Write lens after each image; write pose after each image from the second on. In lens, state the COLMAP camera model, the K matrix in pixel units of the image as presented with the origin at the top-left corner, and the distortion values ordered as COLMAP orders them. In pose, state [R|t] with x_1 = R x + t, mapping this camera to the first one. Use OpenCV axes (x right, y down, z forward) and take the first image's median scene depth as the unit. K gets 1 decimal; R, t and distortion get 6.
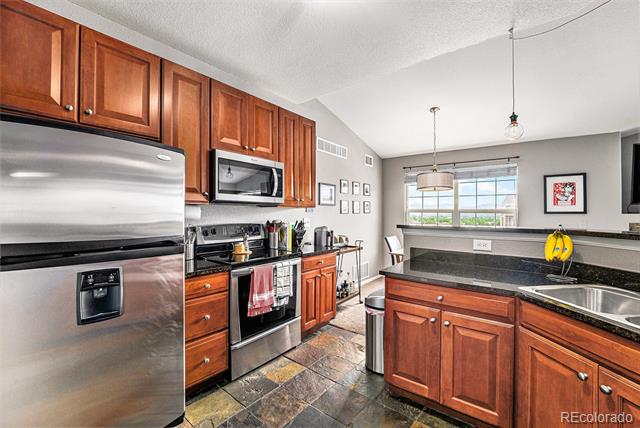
lens RADIAL K [[261.2, 0, 323.7], [0, 261.2, 212.7], [0, 0, 1]] dist [-0.019546, 0.000316]
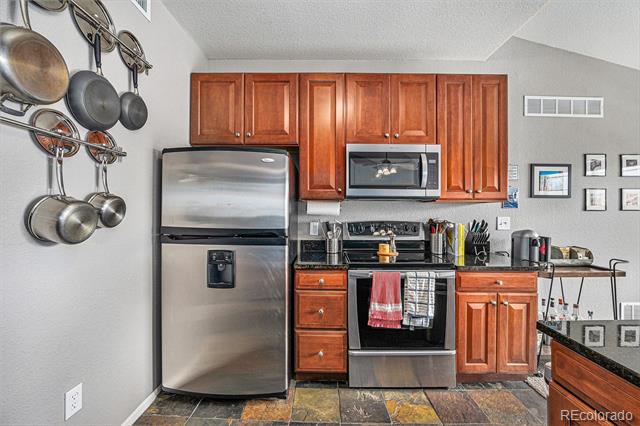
lens RADIAL K [[258.3, 0, 319.0], [0, 258.3, 214.3], [0, 0, 1]] dist [-0.017260, -0.000486]
pose [[0.623522, 0.008590, -0.781759, 0.224643], [-0.000106, 0.999941, 0.010903, 0.008228], [0.781806, -0.006716, 0.623486, 0.249997]]
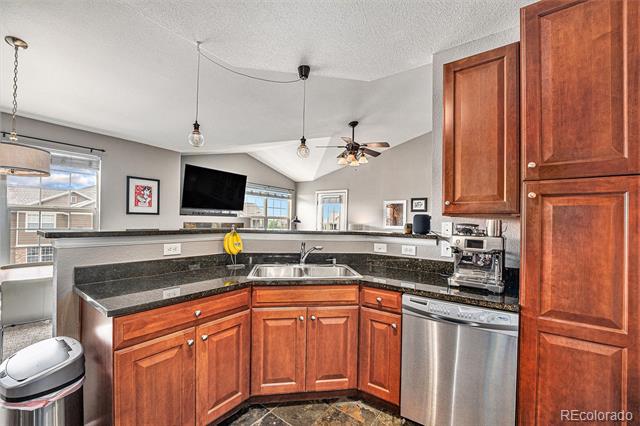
lens RADIAL K [[271.0, 0, 319.8], [0, 271.0, 217.8], [0, 0, 1]] dist [-0.018134, -0.000247]
pose [[-0.029550, -0.000694, 0.999563, -0.303135], [-0.026886, 0.999639, -0.000100, -0.002550], [-0.999202, -0.026877, -0.029557, 0.397770]]
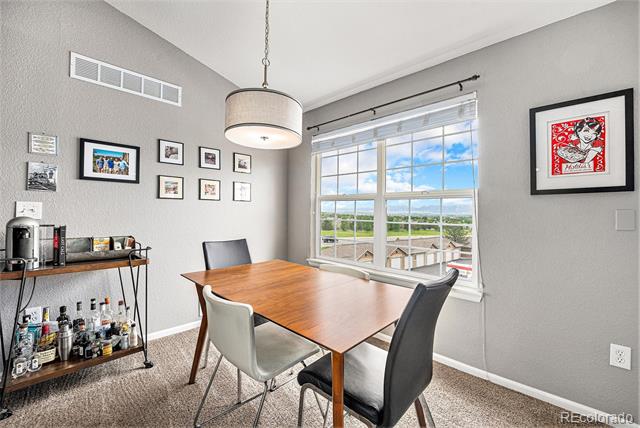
lens RADIAL K [[261.2, 0, 323.3], [0, 261.2, 214.6], [0, 0, 1]] dist [-0.019546, 0.000316]
pose [[0.995851, 0.005177, -0.090851, 0.770376], [-0.004745, 0.999976, 0.004966, 0.055320], [0.090874, -0.004514, 0.995852, 0.744564]]
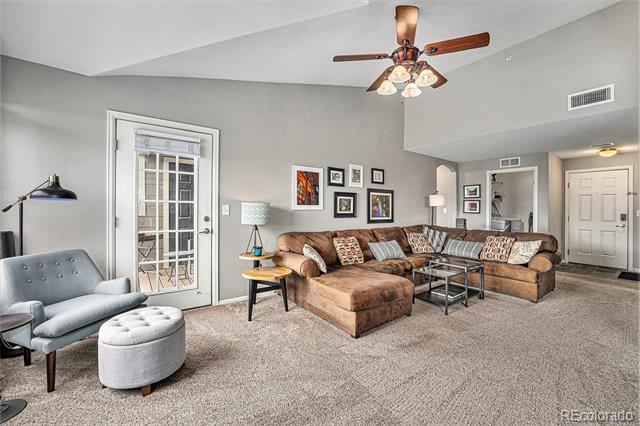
lens RADIAL K [[258.3, 0, 319.2], [0, 258.3, 212.5], [0, 0, 1]] dist [-0.017260, -0.000486]
pose [[-0.969225, -0.028632, 0.244506, 1.471952], [-0.024270, 0.999488, 0.020836, 0.054974], [-0.244977, 0.014260, -0.969424, 1.064805]]
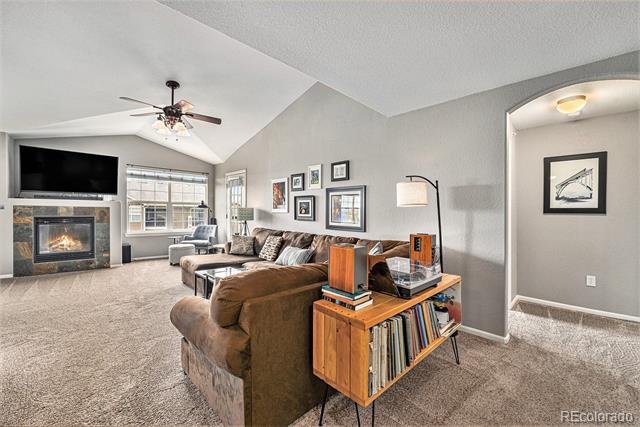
lens RADIAL K [[261.2, 0, 315.6], [0, 261.2, 213.0], [0, 0, 1]] dist [-0.019546, 0.000316]
pose [[0.121765, -0.017351, 0.992407, 0.130673], [-0.013198, 0.999730, 0.019098, 0.036902], [-0.992471, -0.015423, 0.121503, -0.736834]]
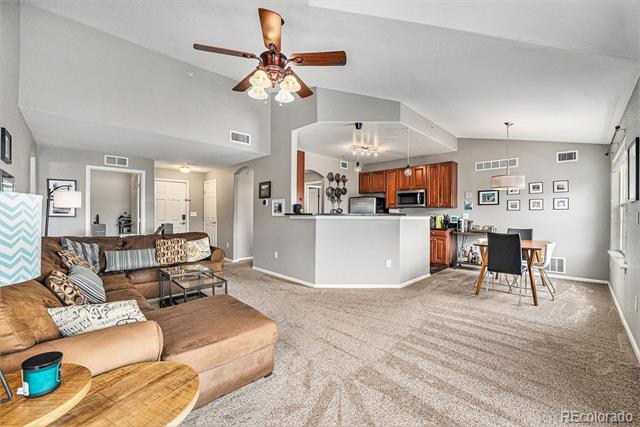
lens RADIAL K [[261.2, 0, 321.3], [0, 261.2, 212.1], [0, 0, 1]] dist [-0.019546, 0.000316]
pose [[-0.104478, -0.020167, -0.994323, 2.332081], [-0.005976, 0.999789, -0.019650, 0.068056], [0.994509, 0.003889, -0.104576, 0.331780]]
